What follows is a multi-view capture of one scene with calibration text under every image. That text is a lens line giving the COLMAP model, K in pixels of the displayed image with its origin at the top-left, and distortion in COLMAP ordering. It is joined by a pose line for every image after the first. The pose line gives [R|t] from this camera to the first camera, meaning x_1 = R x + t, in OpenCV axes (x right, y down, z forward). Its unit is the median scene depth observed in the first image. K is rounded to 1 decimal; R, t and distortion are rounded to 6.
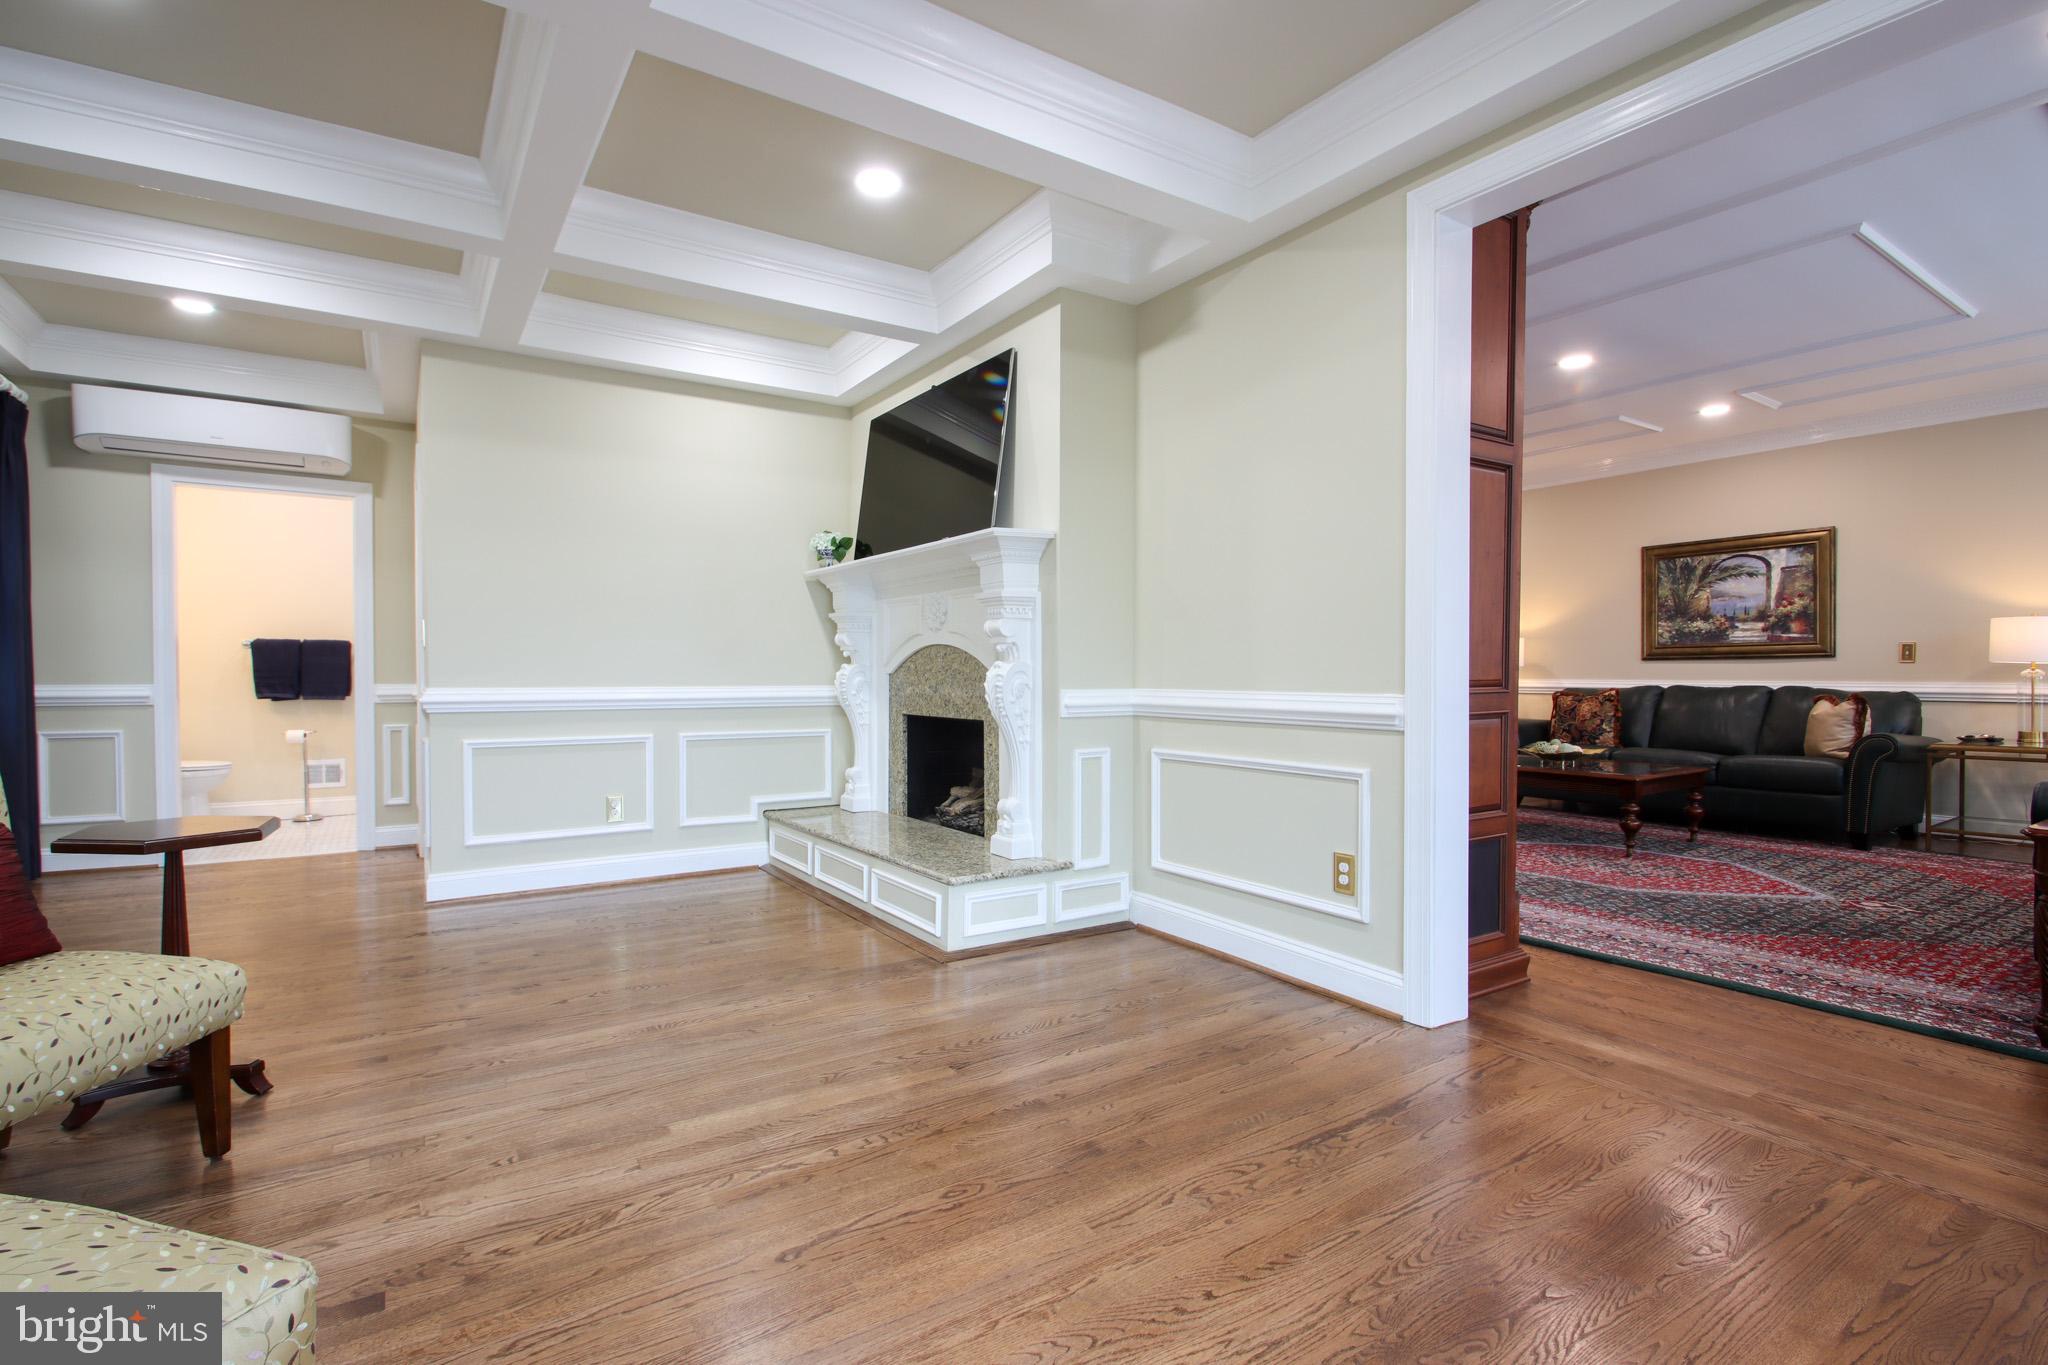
lens RADIAL K [[951.3, 0, 997.1], [0, 951.3, 690.8], [0, 0, 1]] dist [0.012222, -0.016181]
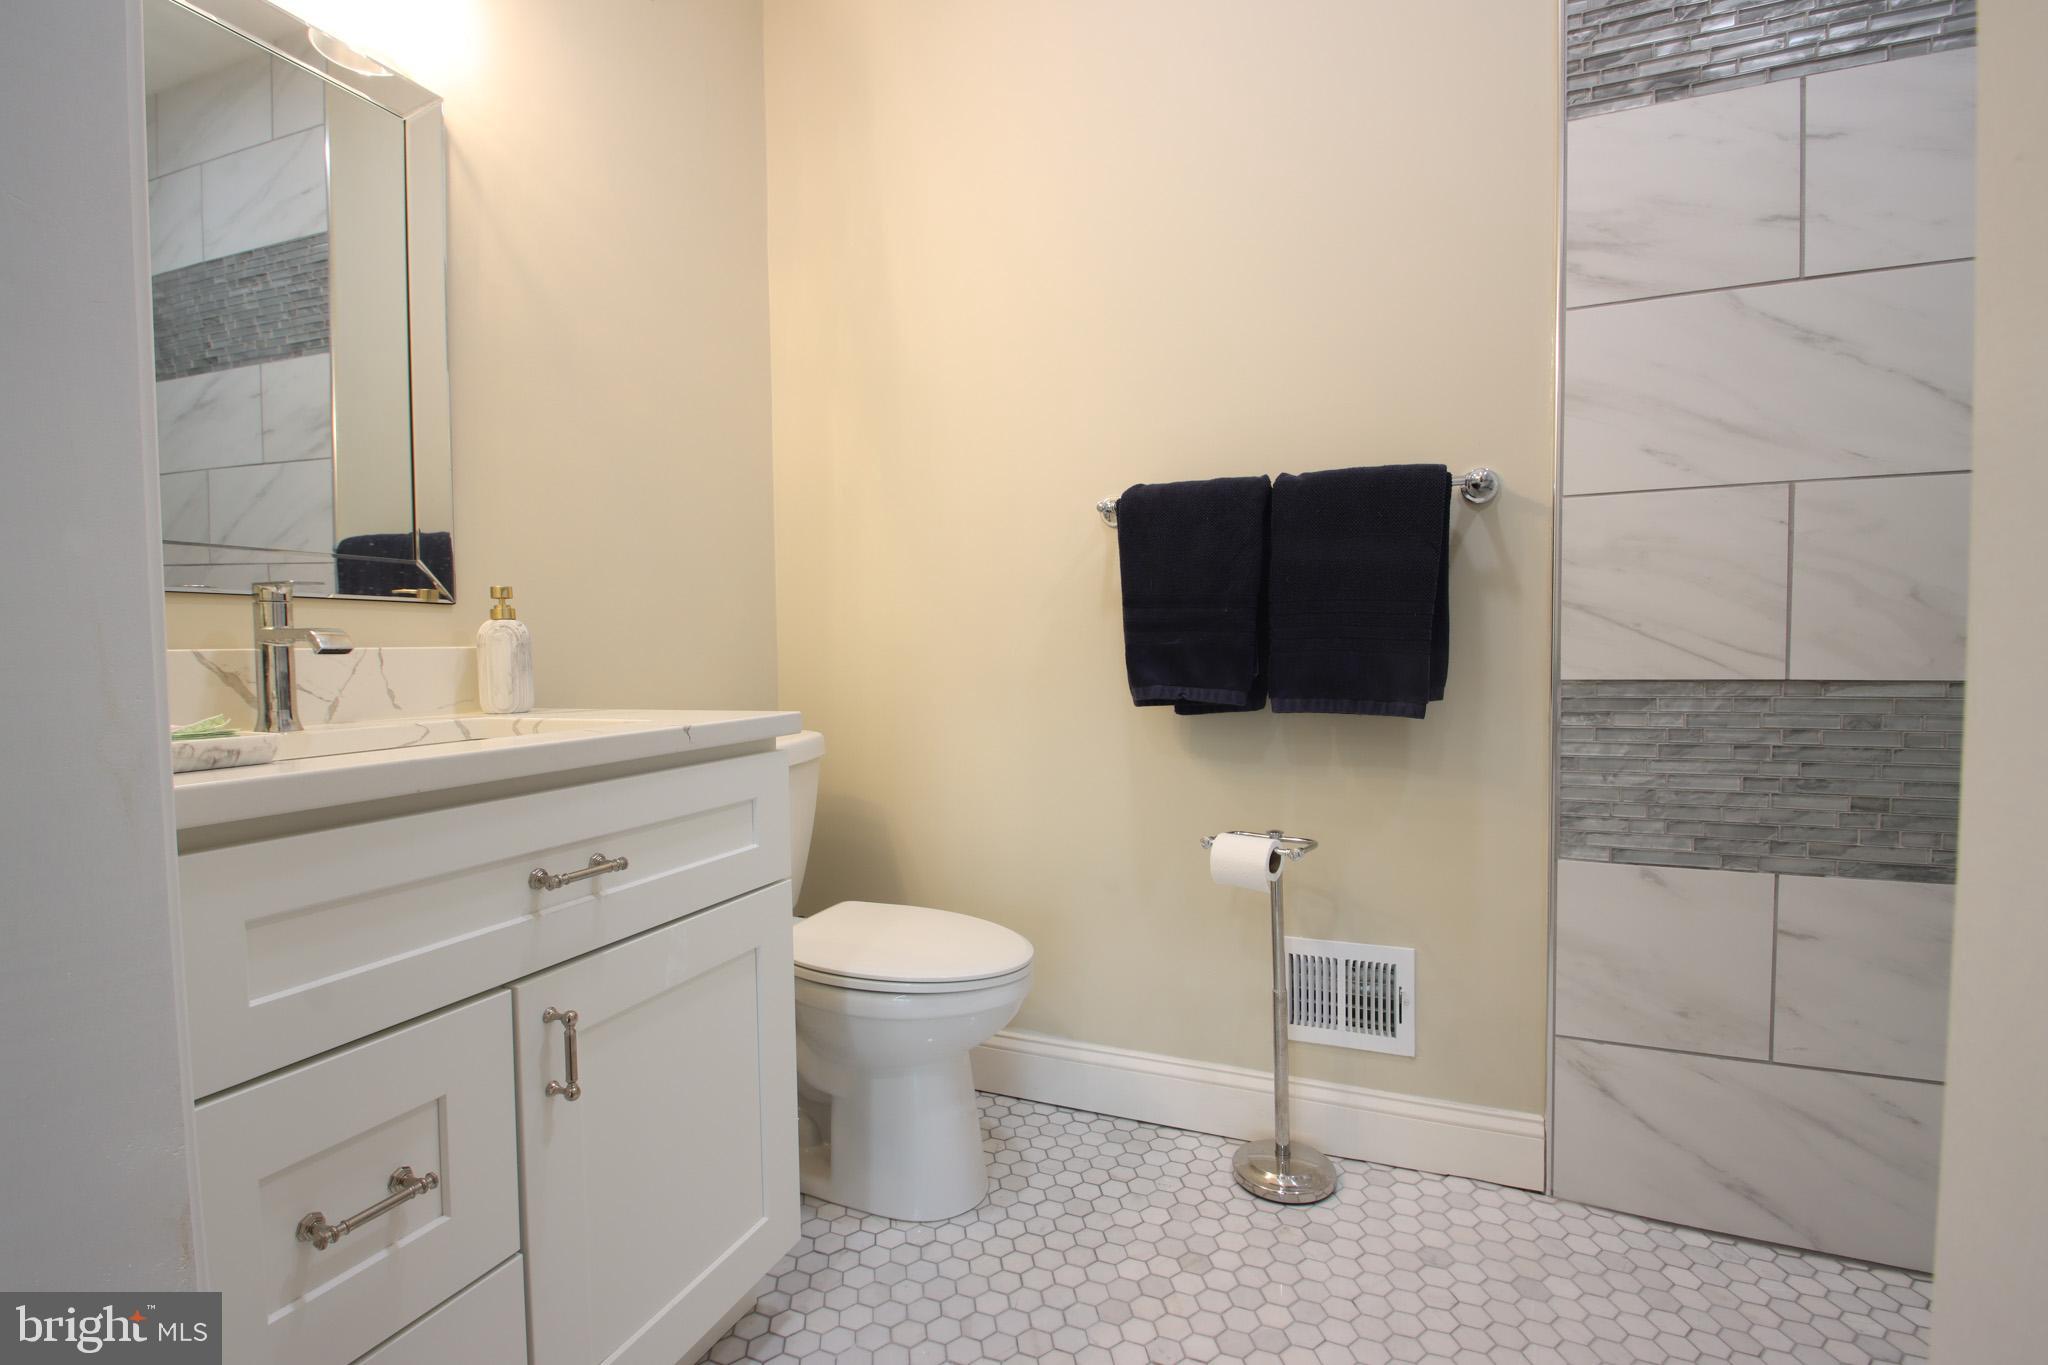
lens RADIAL K [[951.3, 0, 997.1], [0, 951.3, 690.8], [0, 0, 1]] dist [0.012222, -0.016181]
pose [[0.561941, 0.031145, -0.826591, -0.561520], [-0.003956, 0.999381, 0.034966, -0.004852], [0.827168, -0.016378, 0.561716, 0.798714]]
